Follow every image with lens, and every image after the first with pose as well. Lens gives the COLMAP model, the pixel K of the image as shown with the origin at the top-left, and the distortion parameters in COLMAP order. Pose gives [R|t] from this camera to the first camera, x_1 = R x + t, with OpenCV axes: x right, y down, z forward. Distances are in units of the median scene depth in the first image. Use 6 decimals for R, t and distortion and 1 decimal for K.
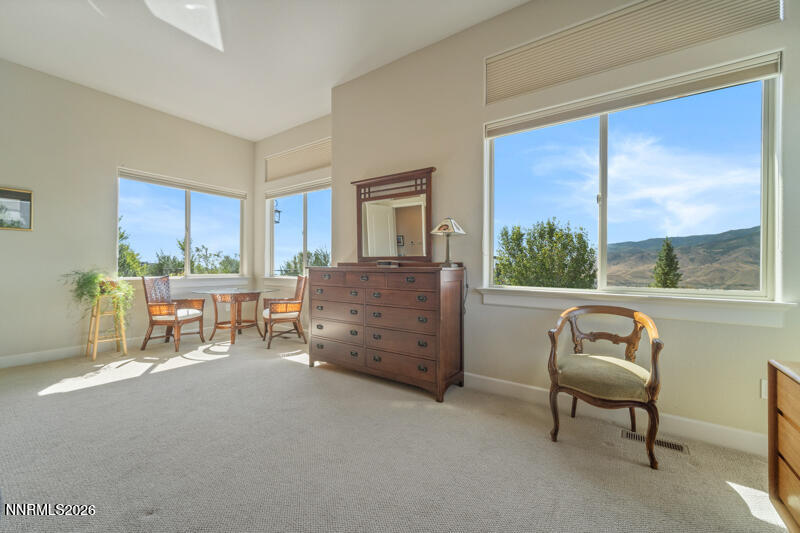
lens RADIAL K [[328.1, 0, 395.3], [0, 328.1, 262.8], [0, 0, 1]] dist [0.003532, 0.000457]
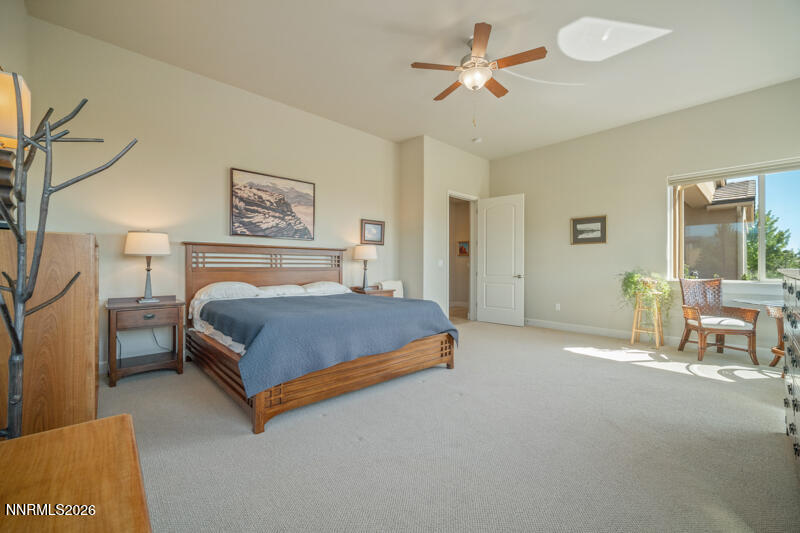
lens RADIAL K [[328.1, 0, 394.0], [0, 328.1, 264.8], [0, 0, 1]] dist [0.003532, 0.000457]
pose [[-0.210295, -0.008443, -0.977602, 0.422027], [0.005876, 0.999934, -0.009900, 0.004870], [0.977620, -0.007826, -0.210231, 0.355128]]
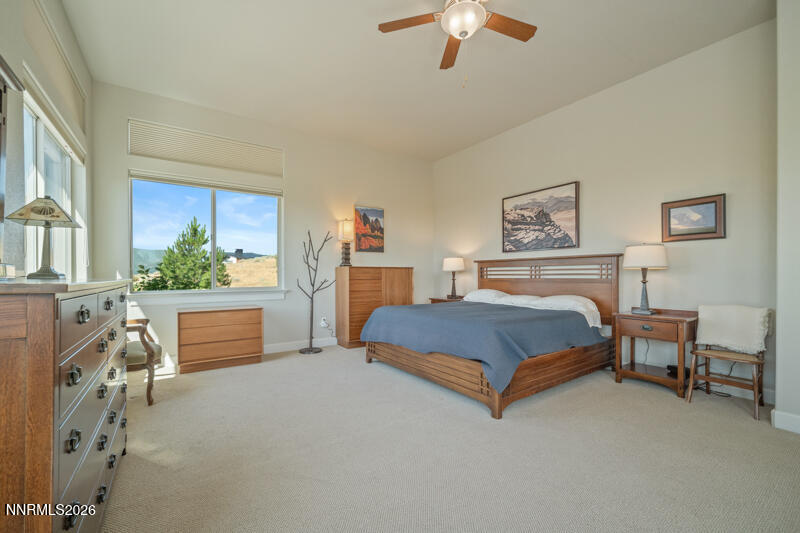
lens RADIAL K [[328.1, 0, 394.7], [0, 328.1, 273.9], [0, 0, 1]] dist [0.003532, 0.000457]
pose [[-0.941308, -0.002554, 0.337539, -0.456138], [-0.009399, 0.999782, -0.018646, 0.009941], [-0.337417, -0.020724, -0.941127, 0.953966]]
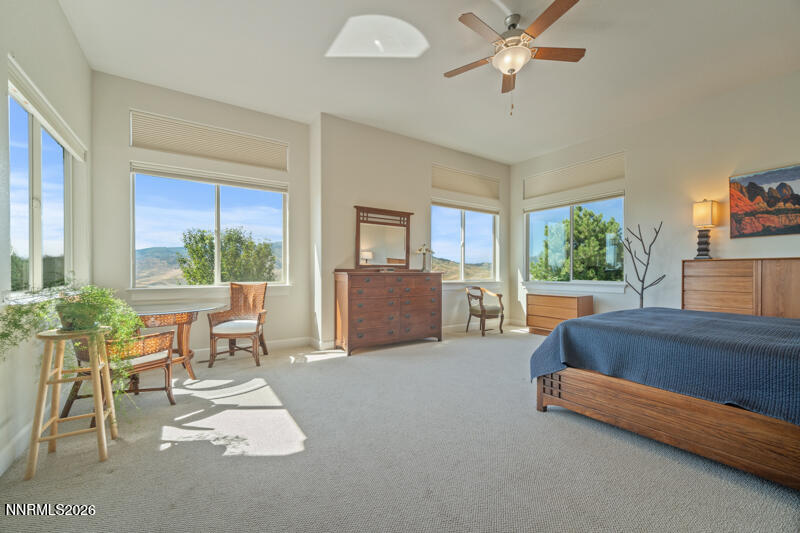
lens RADIAL K [[328.1, 0, 403.8], [0, 328.1, 268.5], [0, 0, 1]] dist [0.003532, 0.000457]
pose [[0.337362, 0.001247, 0.941374, -1.116903], [-0.010257, 0.999945, 0.002352, -0.006325], [-0.941319, -0.010449, 0.337356, 0.350465]]
